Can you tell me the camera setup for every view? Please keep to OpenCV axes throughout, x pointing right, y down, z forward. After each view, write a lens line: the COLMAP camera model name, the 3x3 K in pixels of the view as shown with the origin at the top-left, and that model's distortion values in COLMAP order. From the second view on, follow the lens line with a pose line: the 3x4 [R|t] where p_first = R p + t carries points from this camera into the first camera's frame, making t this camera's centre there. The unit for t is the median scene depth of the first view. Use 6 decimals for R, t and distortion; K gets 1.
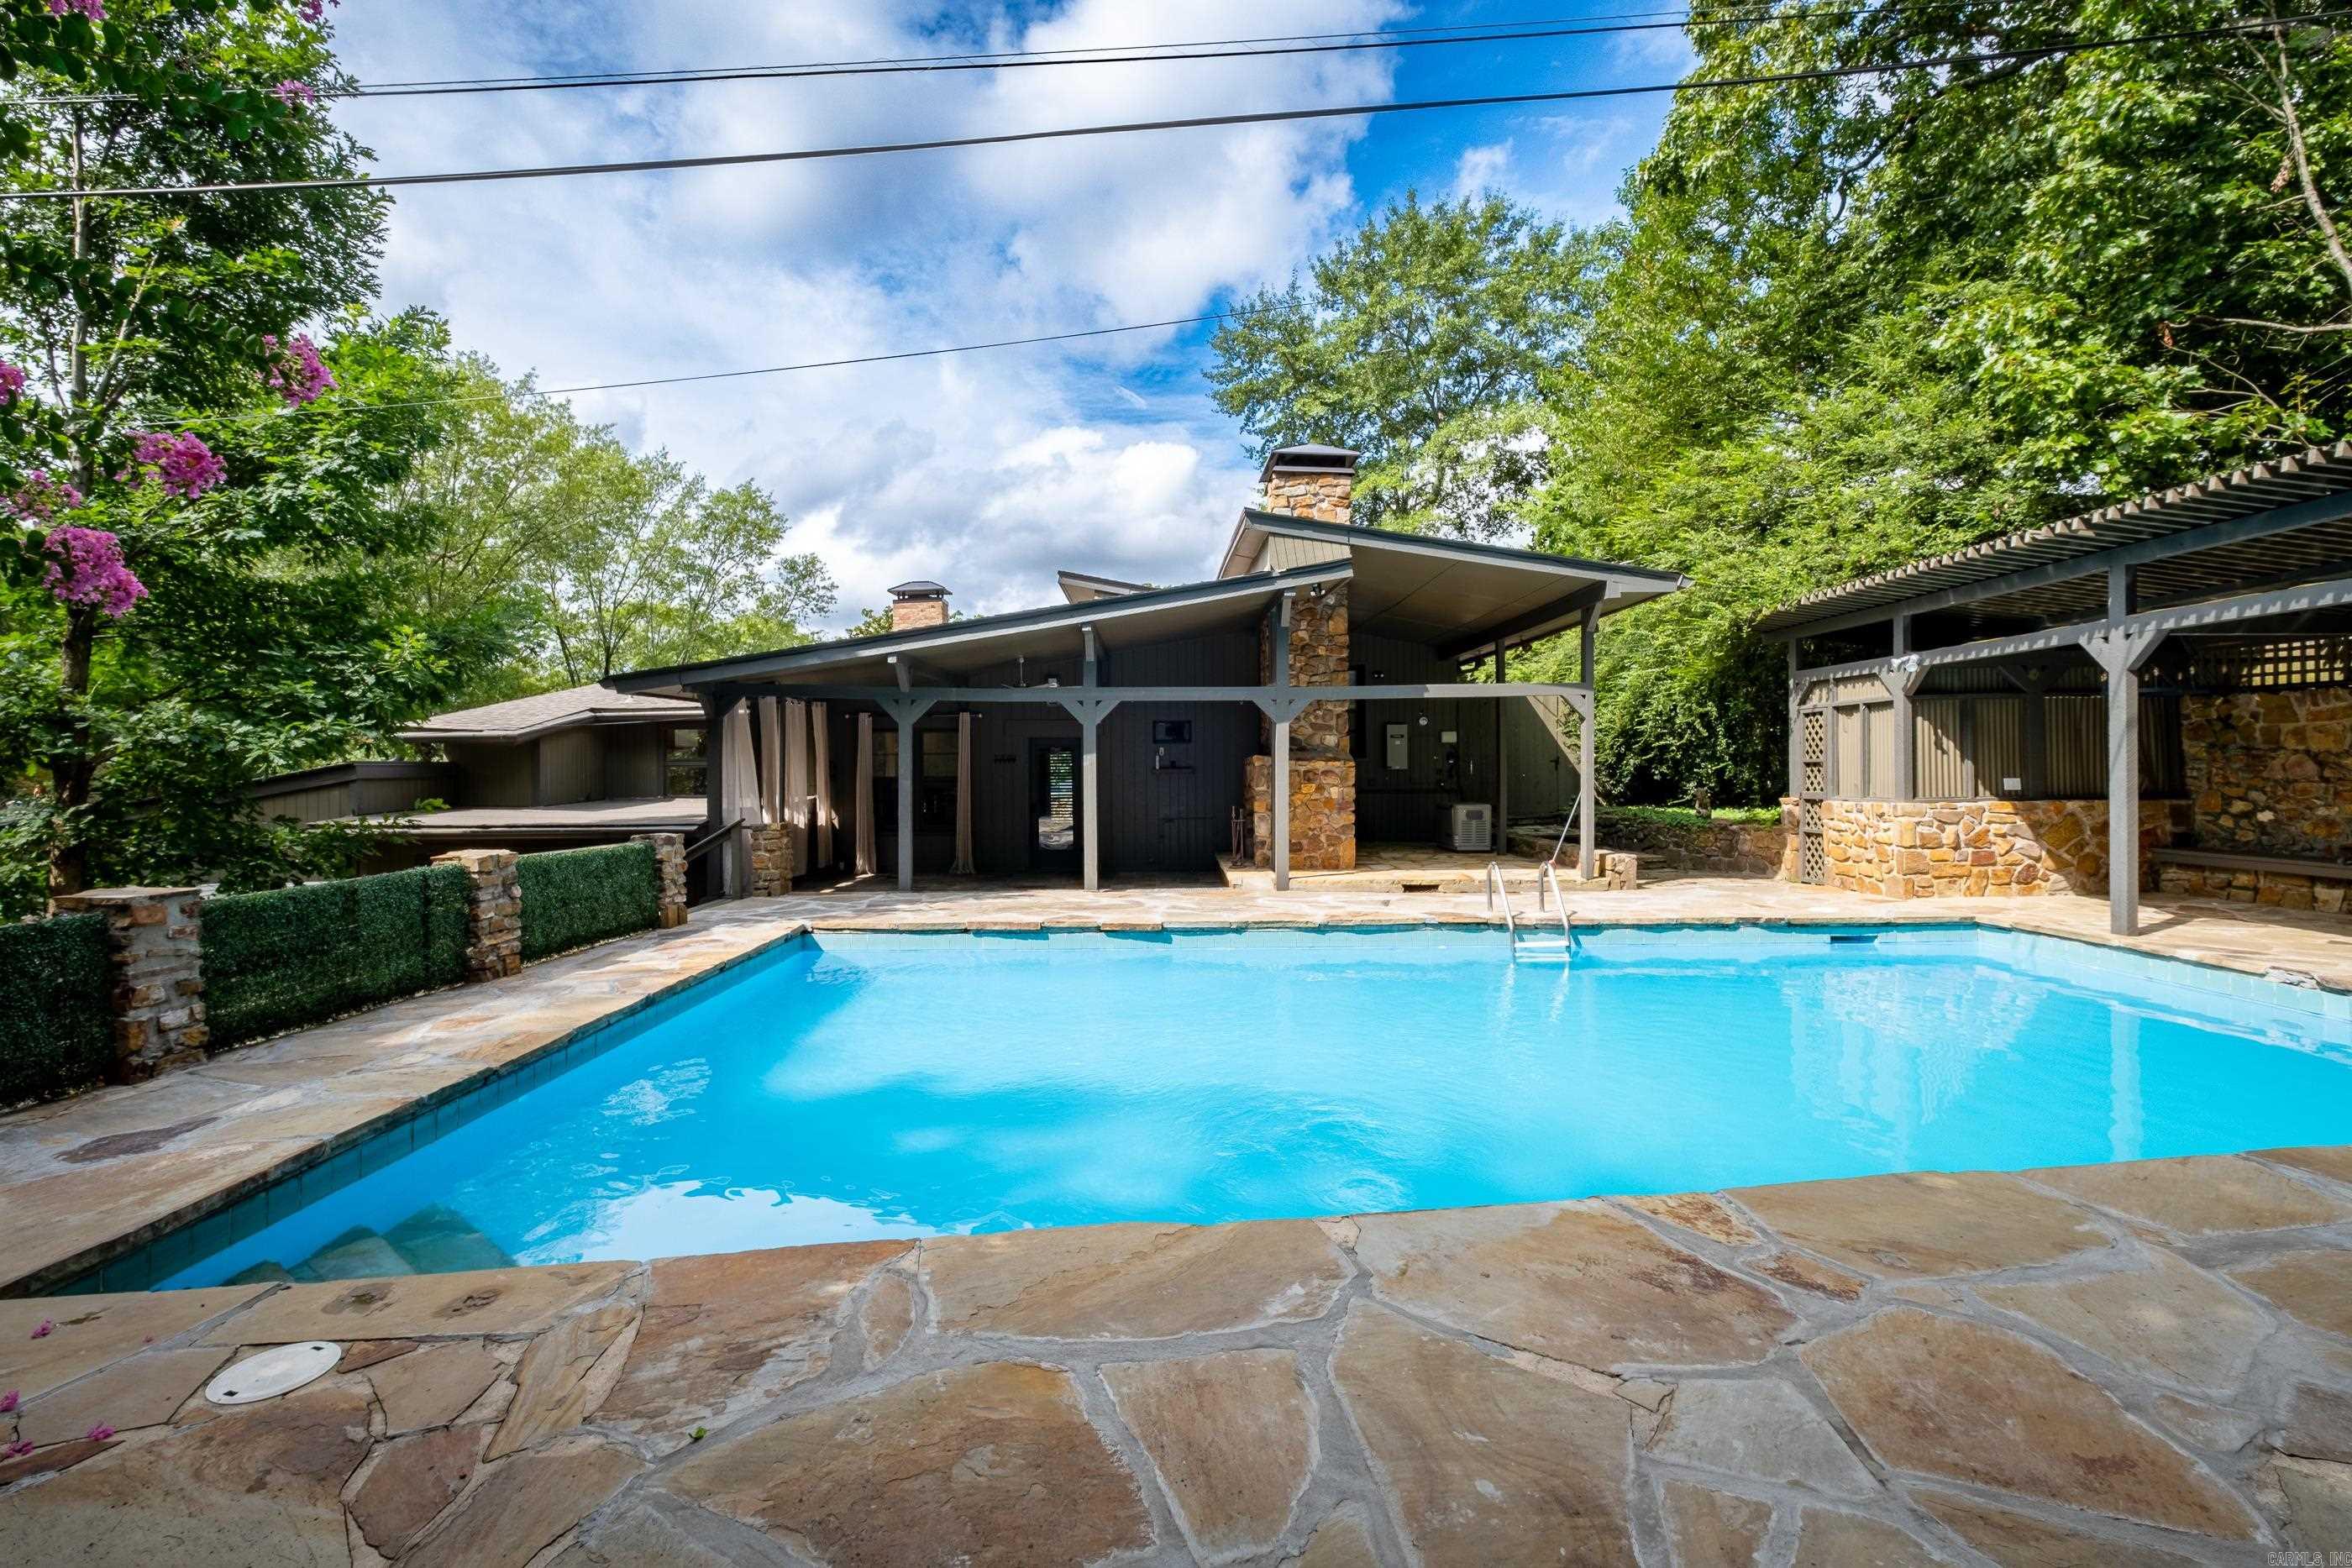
lens RADIAL K [[1051.4, 0, 1211.7], [0, 1051.4, 774.5], [0, 0, 1]] dist [-0.004273, 0.000324]
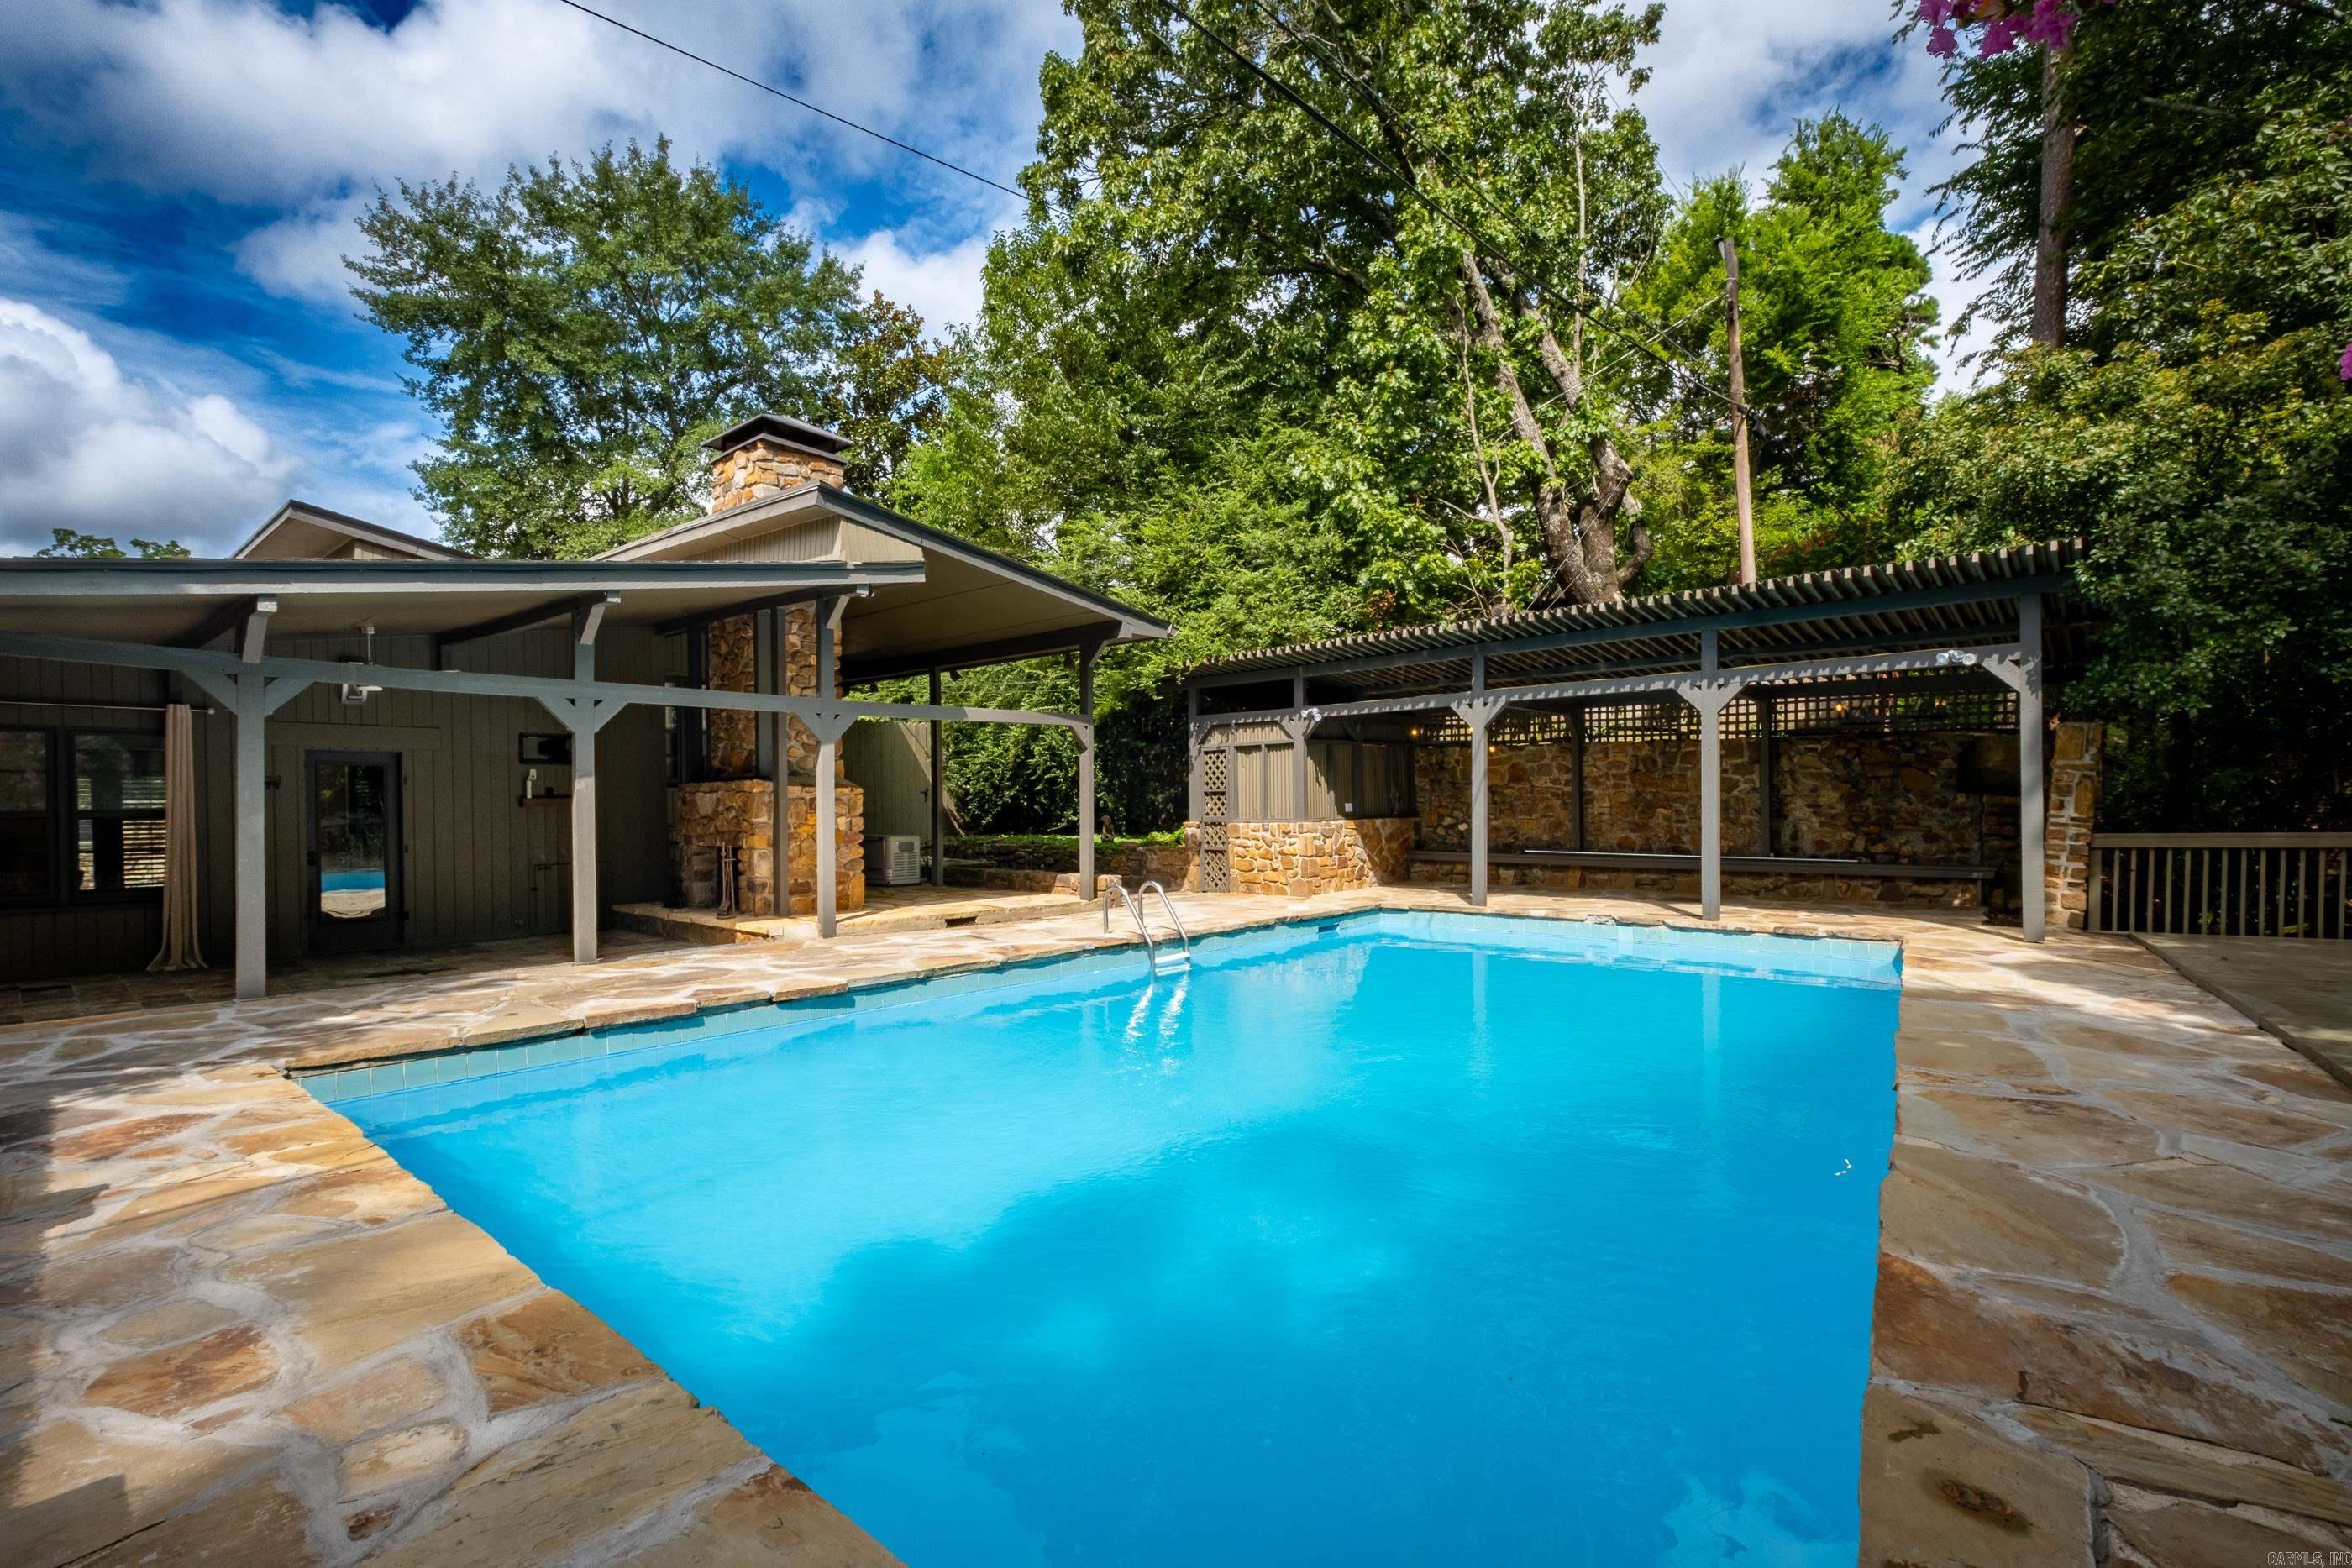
lens RADIAL K [[1051.4, 0, 1174.3], [0, 1051.4, 820.8], [0, 0, 1]] dist [-0.004273, 0.000324]
pose [[0.683762, -0.013984, 0.729571, -0.388569], [0.009847, 0.999902, 0.009937, 0.010382], [-0.729639, 0.000390, 0.683833, 0.227388]]
